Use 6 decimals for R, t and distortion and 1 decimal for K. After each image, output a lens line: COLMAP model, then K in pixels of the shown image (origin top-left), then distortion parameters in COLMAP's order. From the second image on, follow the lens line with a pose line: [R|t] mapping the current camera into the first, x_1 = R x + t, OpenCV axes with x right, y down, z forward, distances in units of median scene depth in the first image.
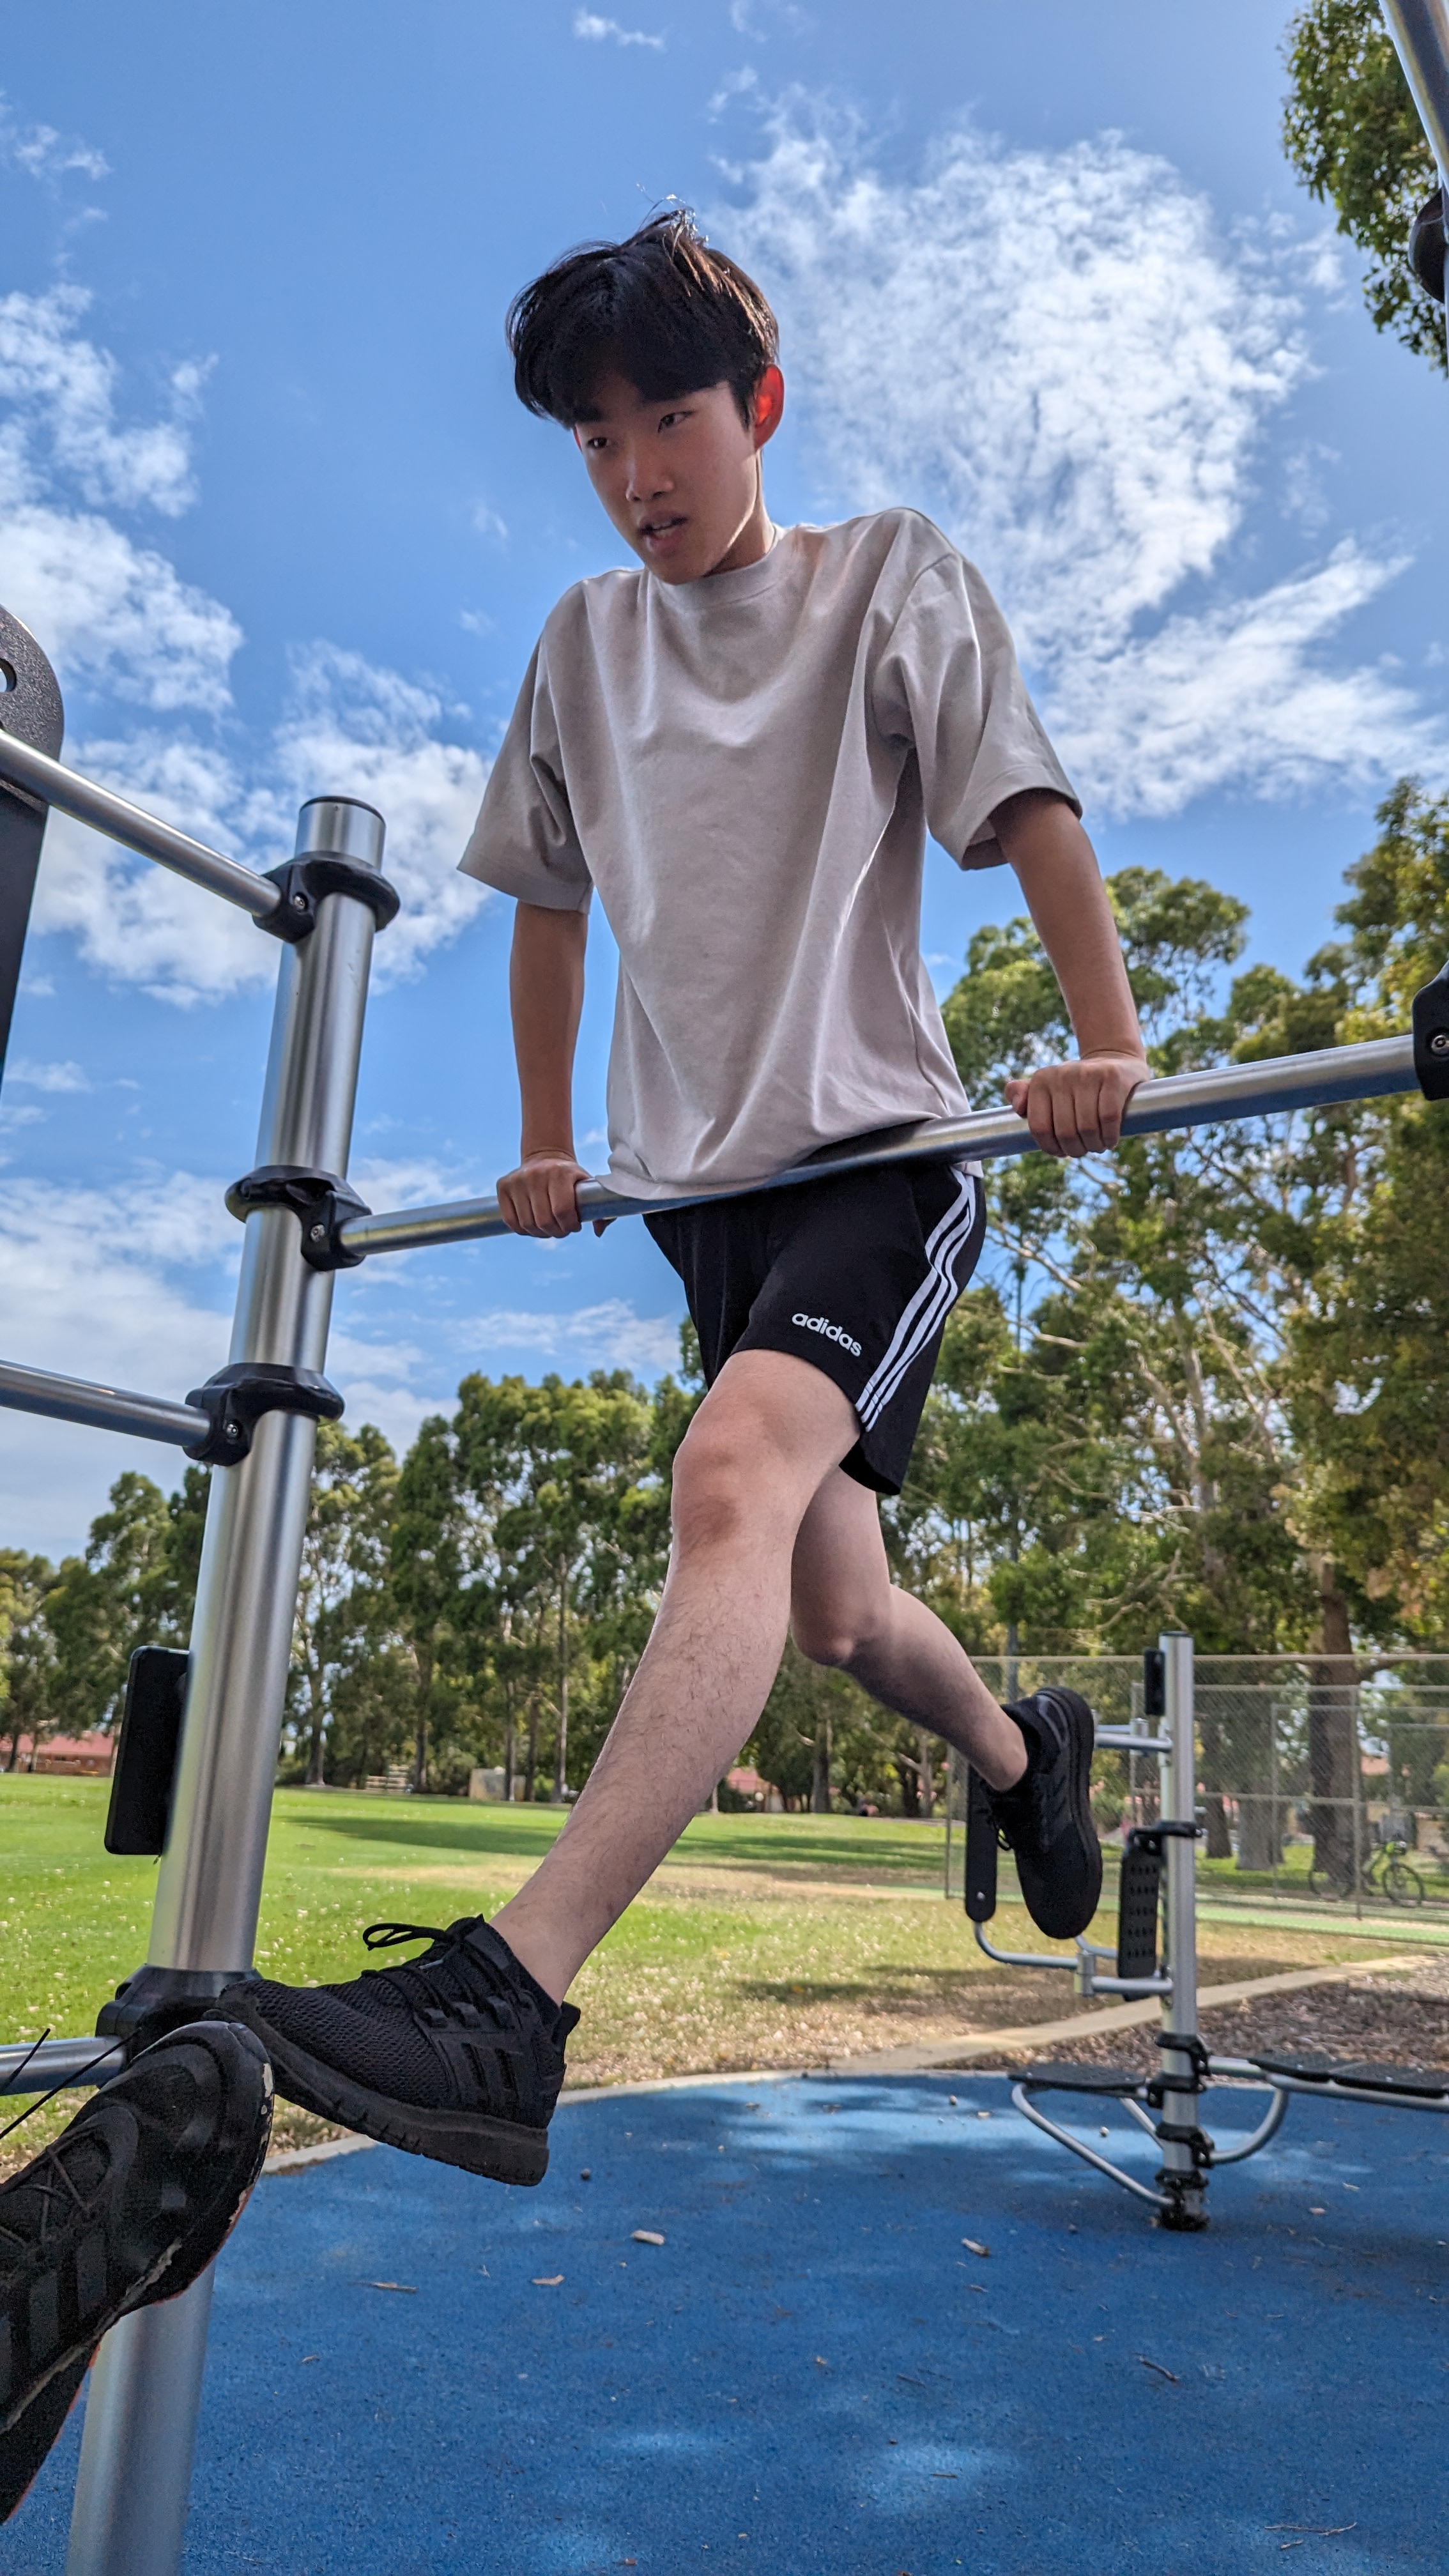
lens RADIAL K [[1829.2, 0, 744.7], [0, 1829.2, 1274.3], [0, 0, 1]] dist [0.041888, -0.037583]
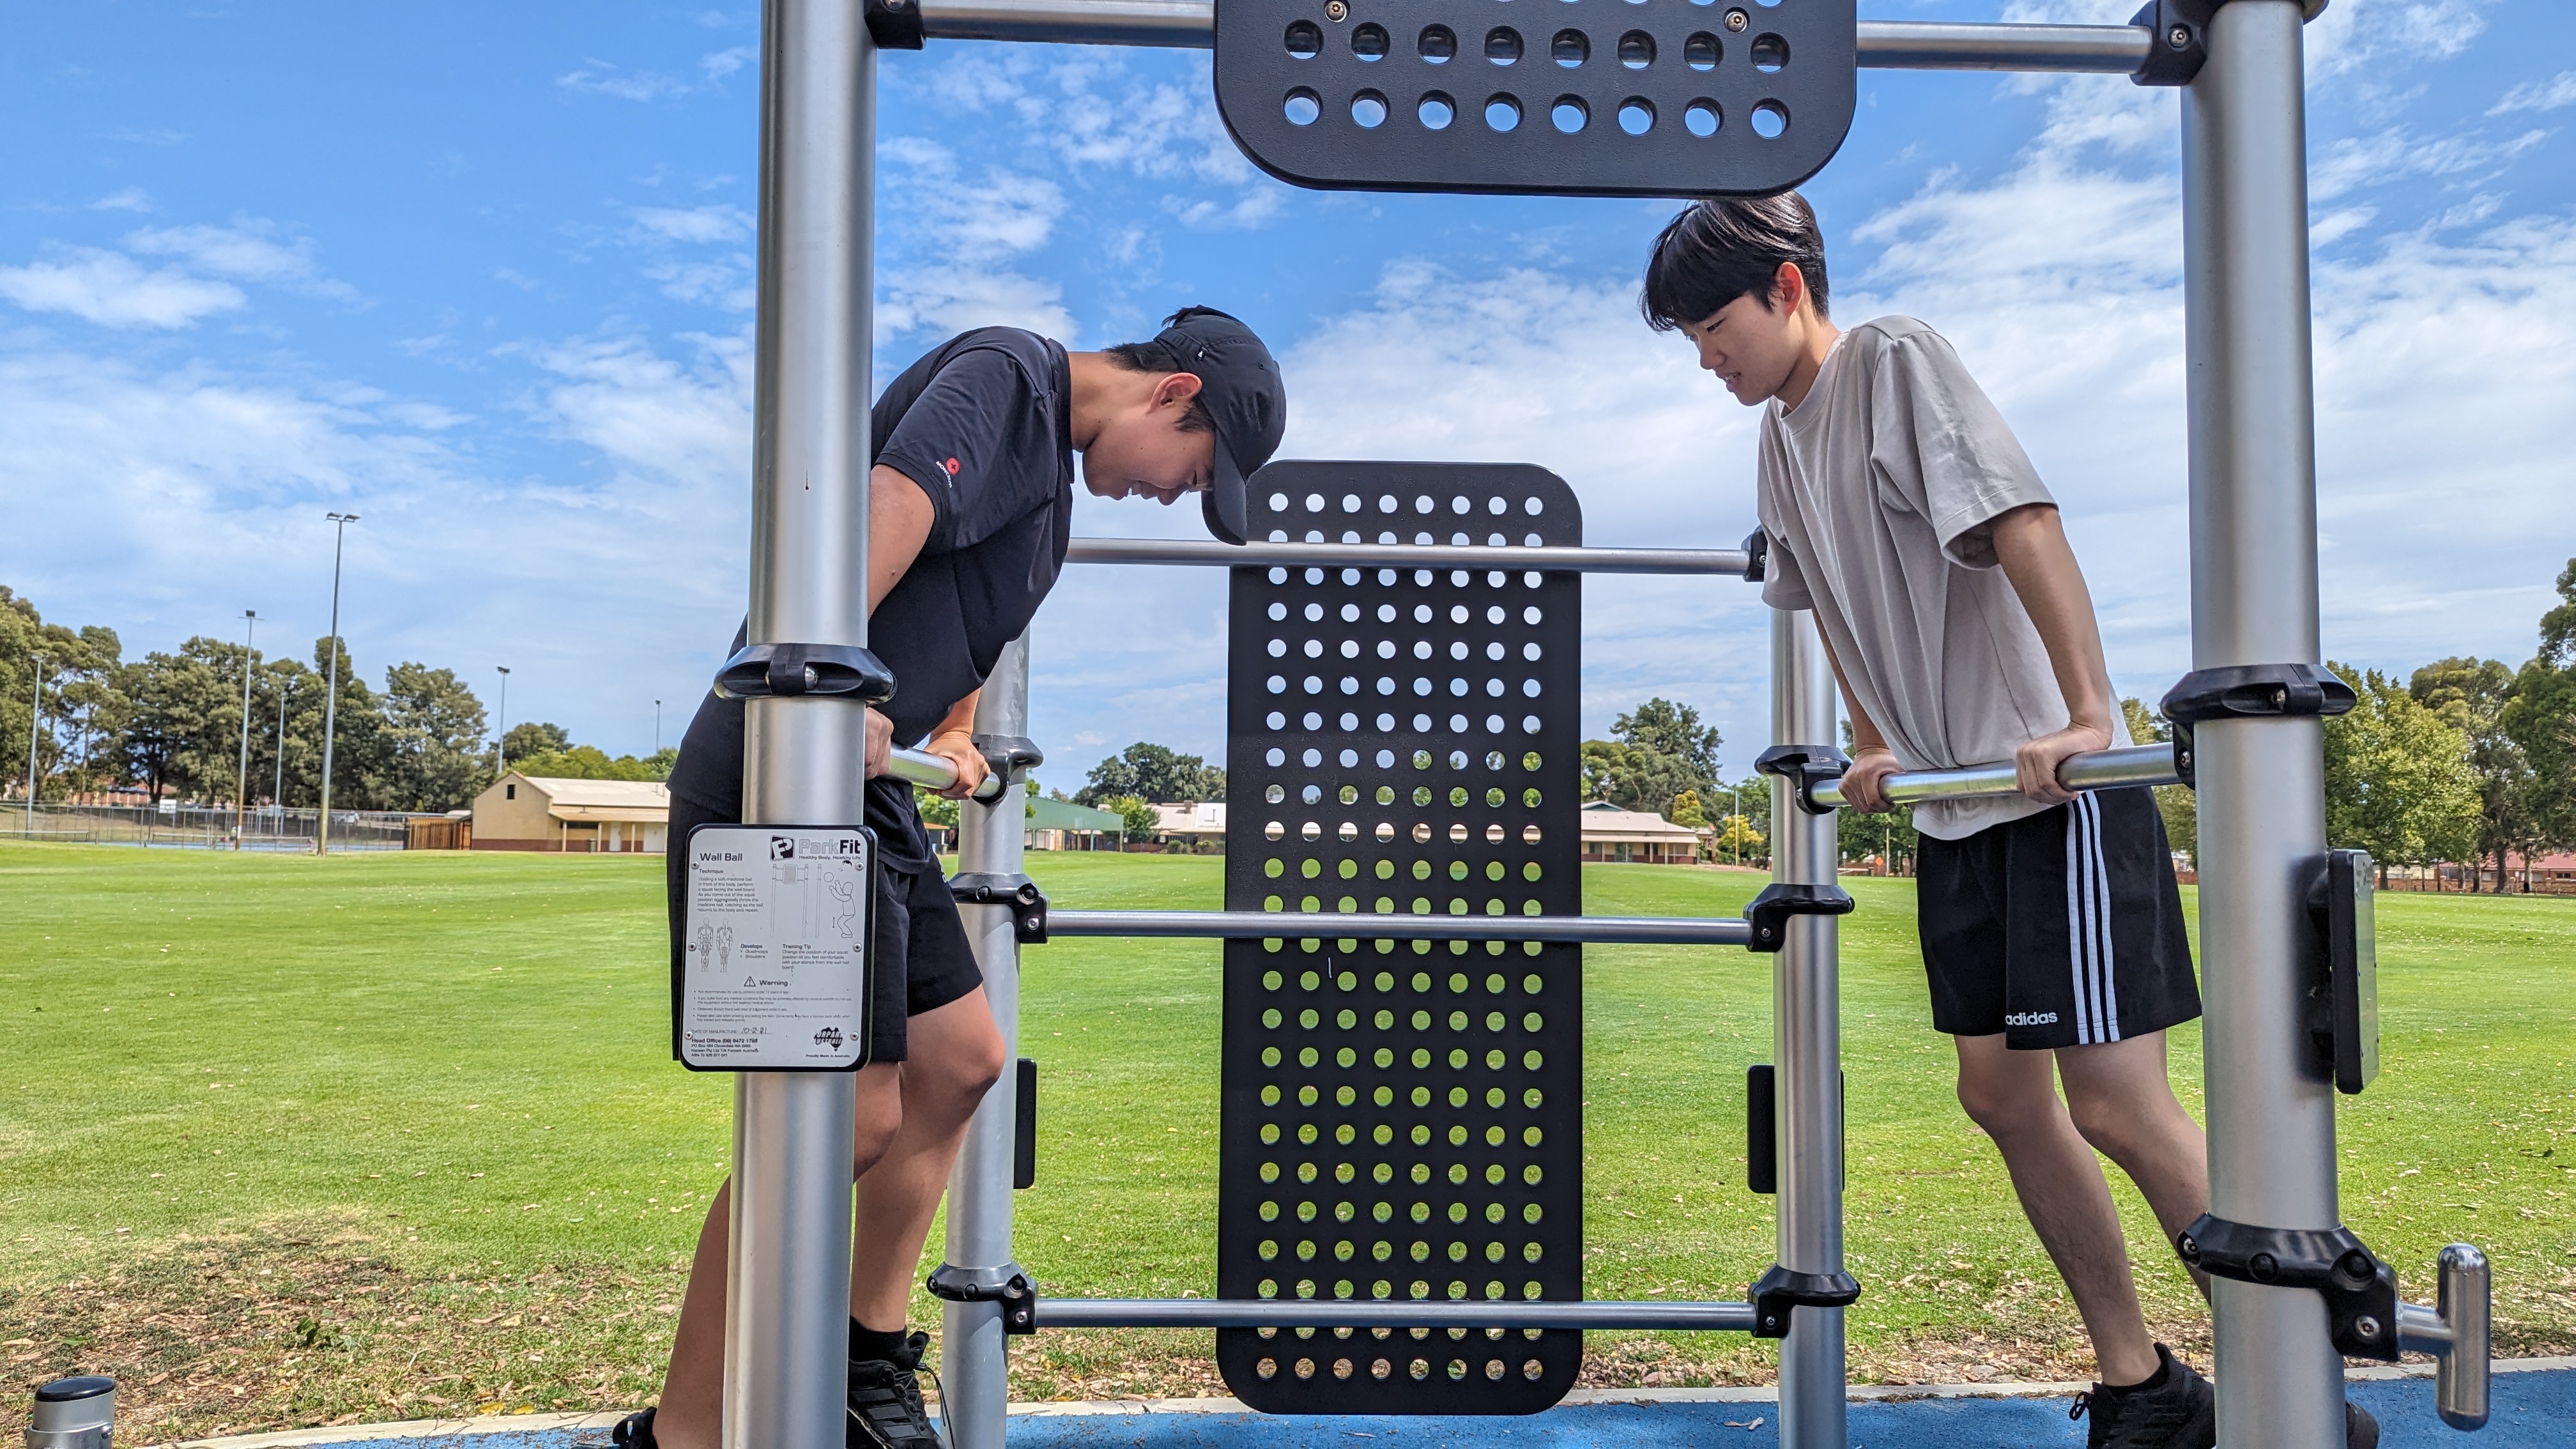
lens RADIAL K [[1820.1, 0, 1298.8], [0, 1820.1, 721.1], [0, 0, 1]] dist [0.075675, -0.076839]
pose [[0.581684, -0.101910, -0.807005, 0.099638], [0.238455, 0.969896, 0.049397, -0.034491], [0.777678, -0.221168, 0.588474, -0.022993]]
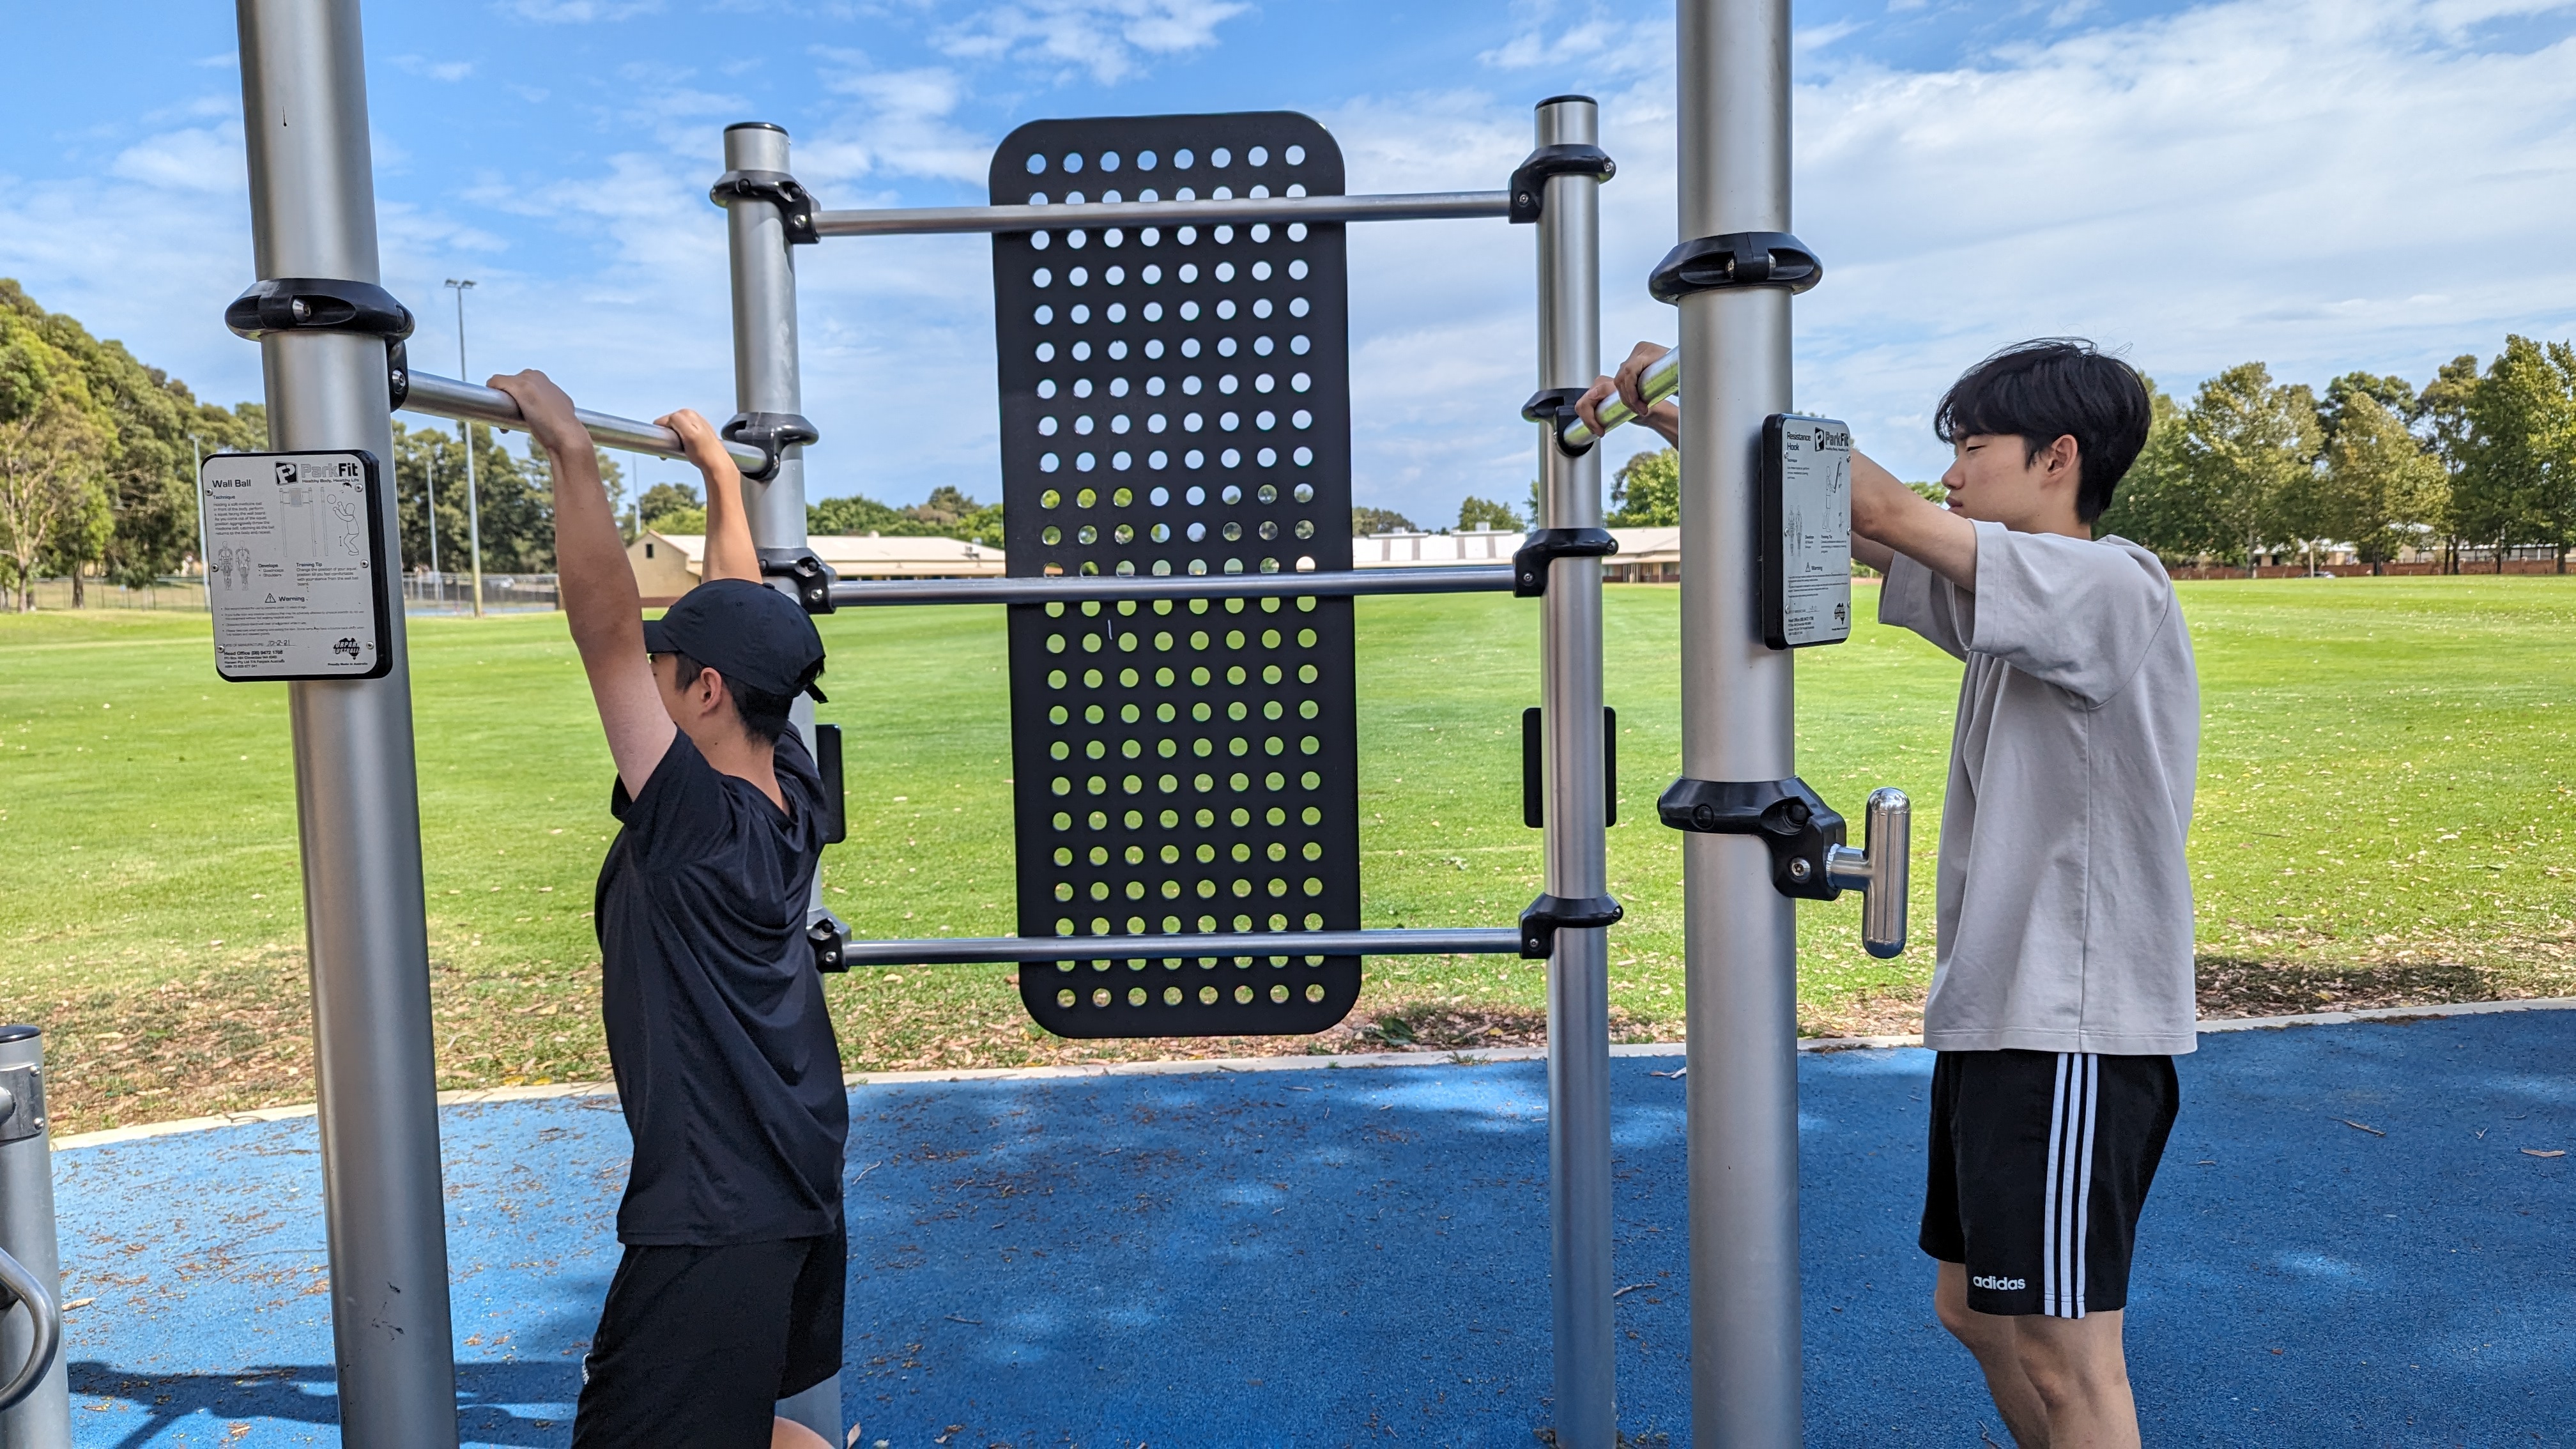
lens RADIAL K [[1820.1, 0, 1298.8], [0, 1820.1, 721.1], [0, 0, 1]] dist [0.075675, -0.076839]
pose [[0.520196, -0.002085, -0.854044, 0.126174], [0.282970, 0.943933, 0.170052, -0.016296], [0.805806, -0.330129, 0.491621, 0.004040]]
